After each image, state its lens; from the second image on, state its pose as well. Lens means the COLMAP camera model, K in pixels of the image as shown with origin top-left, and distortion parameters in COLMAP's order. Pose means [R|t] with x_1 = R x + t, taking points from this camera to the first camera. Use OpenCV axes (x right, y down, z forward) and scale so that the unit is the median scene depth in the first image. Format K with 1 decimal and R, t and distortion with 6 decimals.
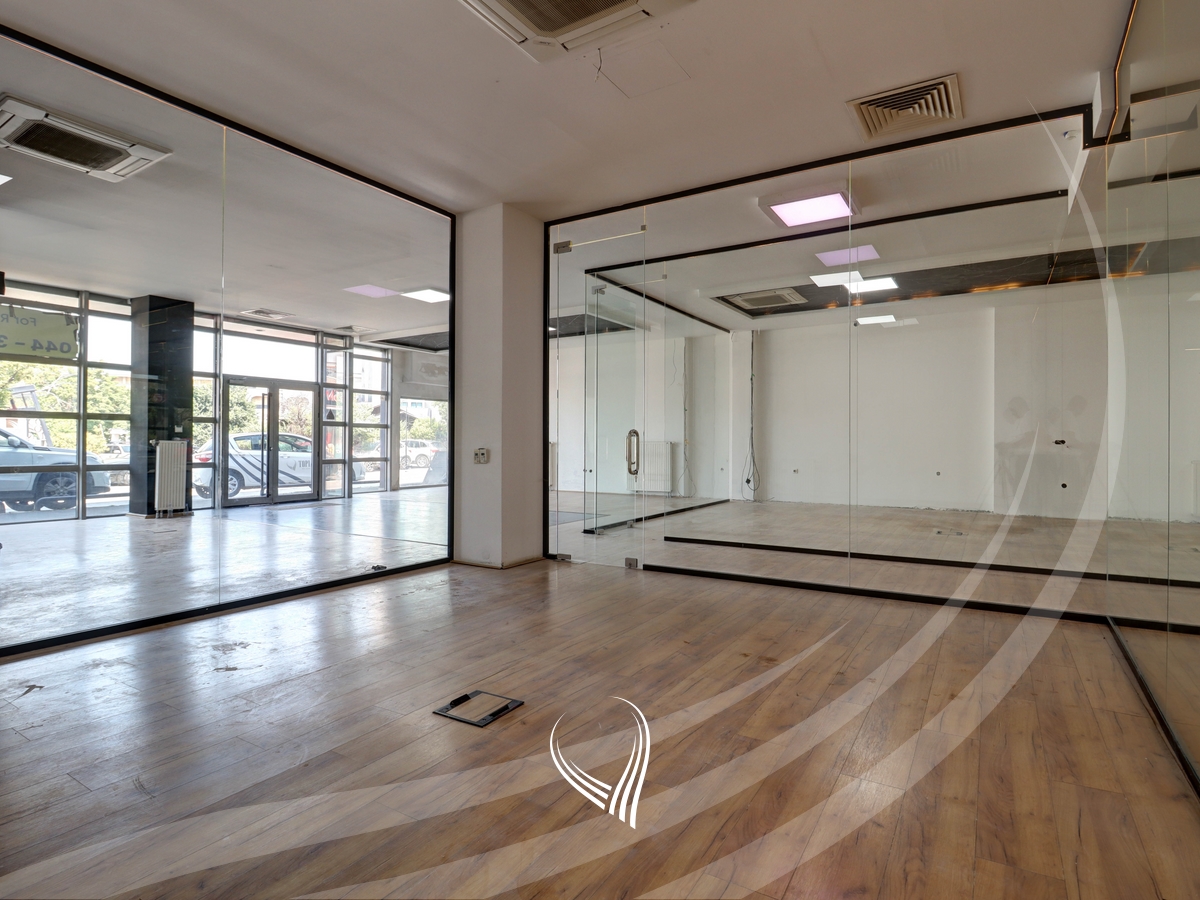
lens RADIAL K [[638.2, 0, 605.1], [0, 638.2, 444.3], [0, 0, 1]] dist [0.001523, -0.005987]
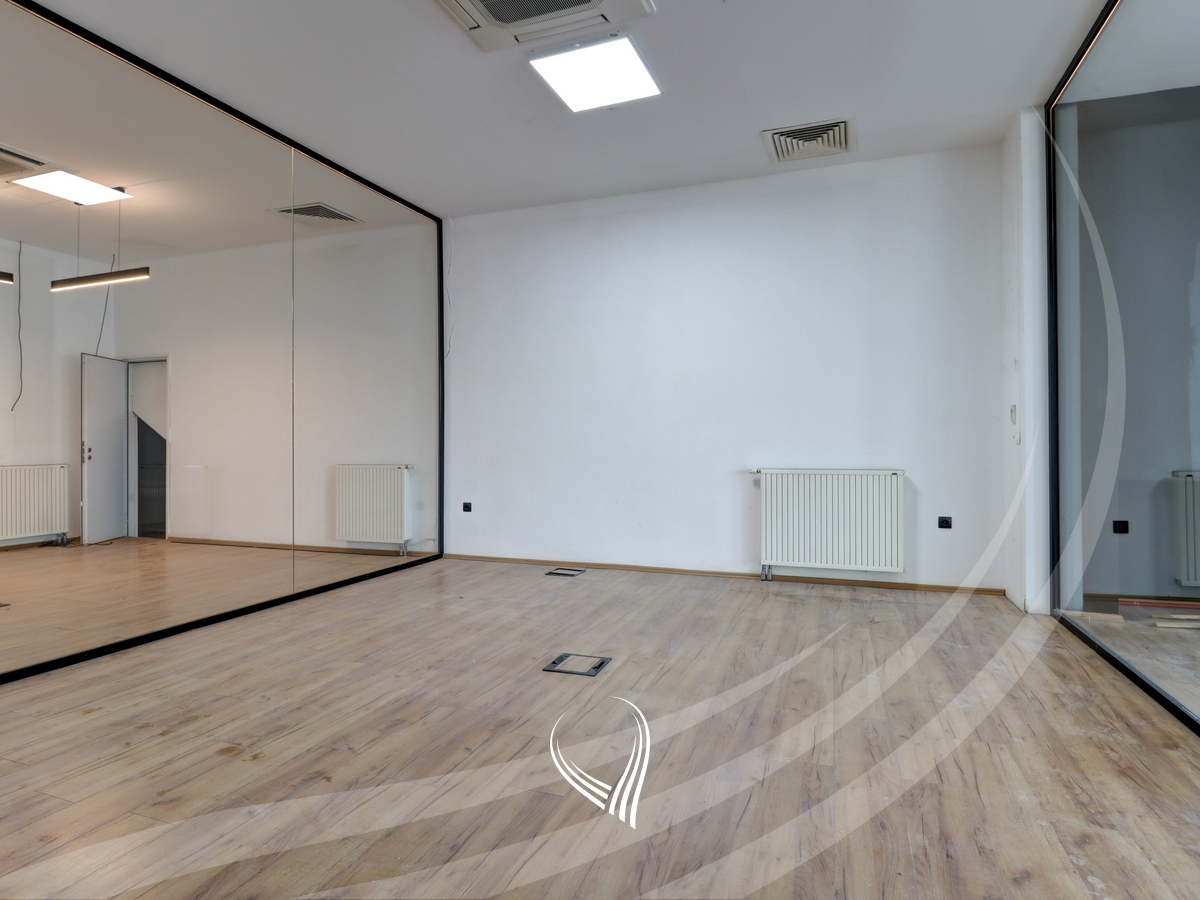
lens RADIAL K [[638.2, 0, 600.9], [0, 638.2, 446.2], [0, 0, 1]] dist [0.001523, -0.005987]
pose [[-0.979711, 0.002948, -0.200394, -0.002189], [0.002508, 0.999994, 0.002451, 0.004362], [0.200400, 0.001899, -0.979712, 1.934756]]
